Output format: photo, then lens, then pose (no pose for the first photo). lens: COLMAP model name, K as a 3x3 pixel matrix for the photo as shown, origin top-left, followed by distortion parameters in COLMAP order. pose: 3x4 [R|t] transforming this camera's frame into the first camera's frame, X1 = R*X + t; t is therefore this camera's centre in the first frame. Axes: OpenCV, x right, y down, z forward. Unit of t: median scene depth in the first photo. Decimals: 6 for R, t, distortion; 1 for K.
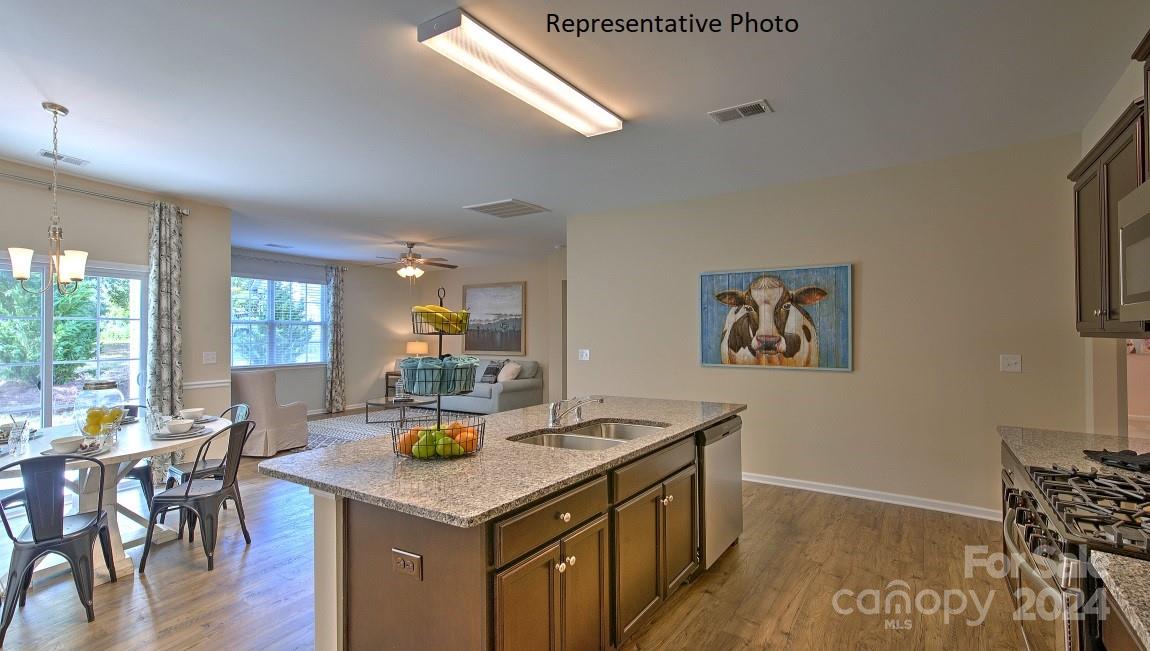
lens RADIAL K [[536.6, 0, 569.4], [0, 536.6, 326.6], [0, 0, 1]] dist [-0.025477, 0.006117]
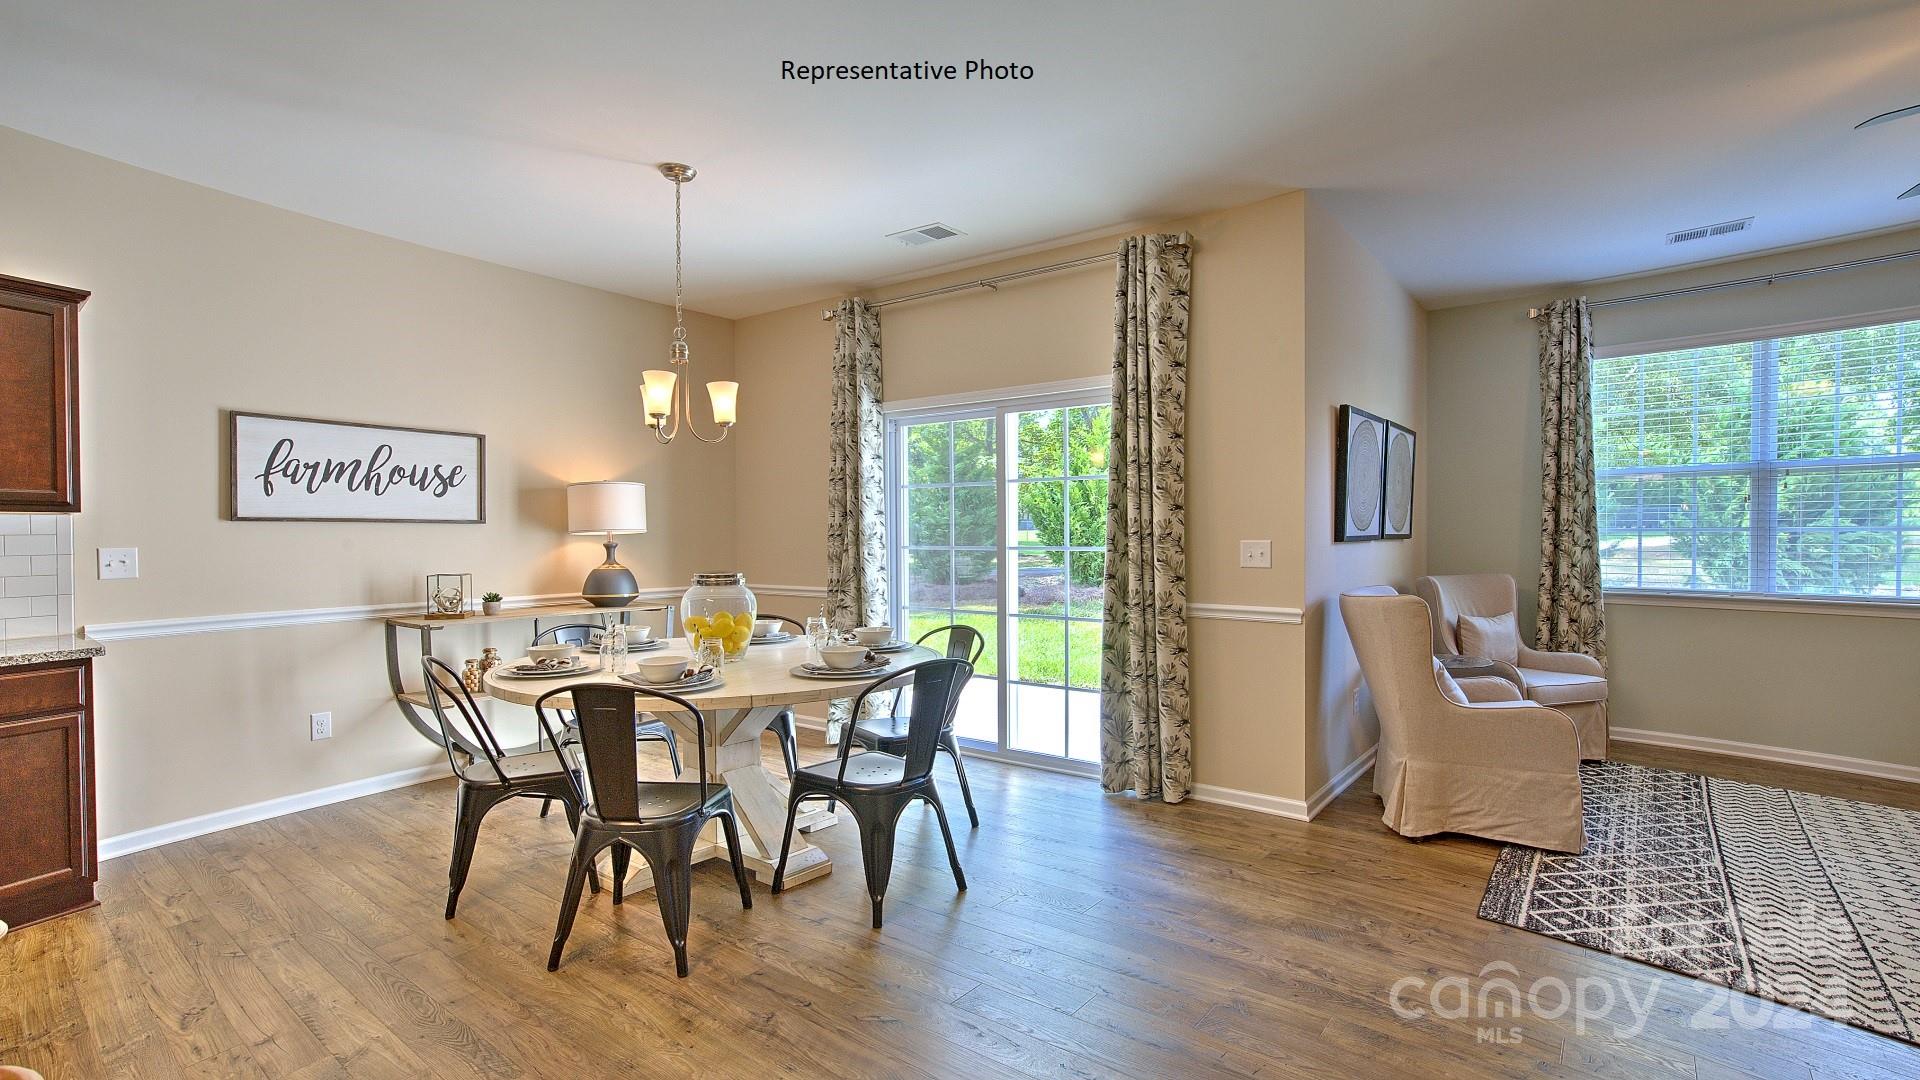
lens RADIAL K [[866.9, 0, 961.2], [0, 866.9, 544.8], [0, 0, 1]] dist [0.000304, 0.005318]
pose [[-0.071742, 0.021294, -0.997196, 0.027876], [0.014829, 0.999684, 0.020280, 0.031745], [0.997313, -0.013332, -0.072035, 0.798682]]
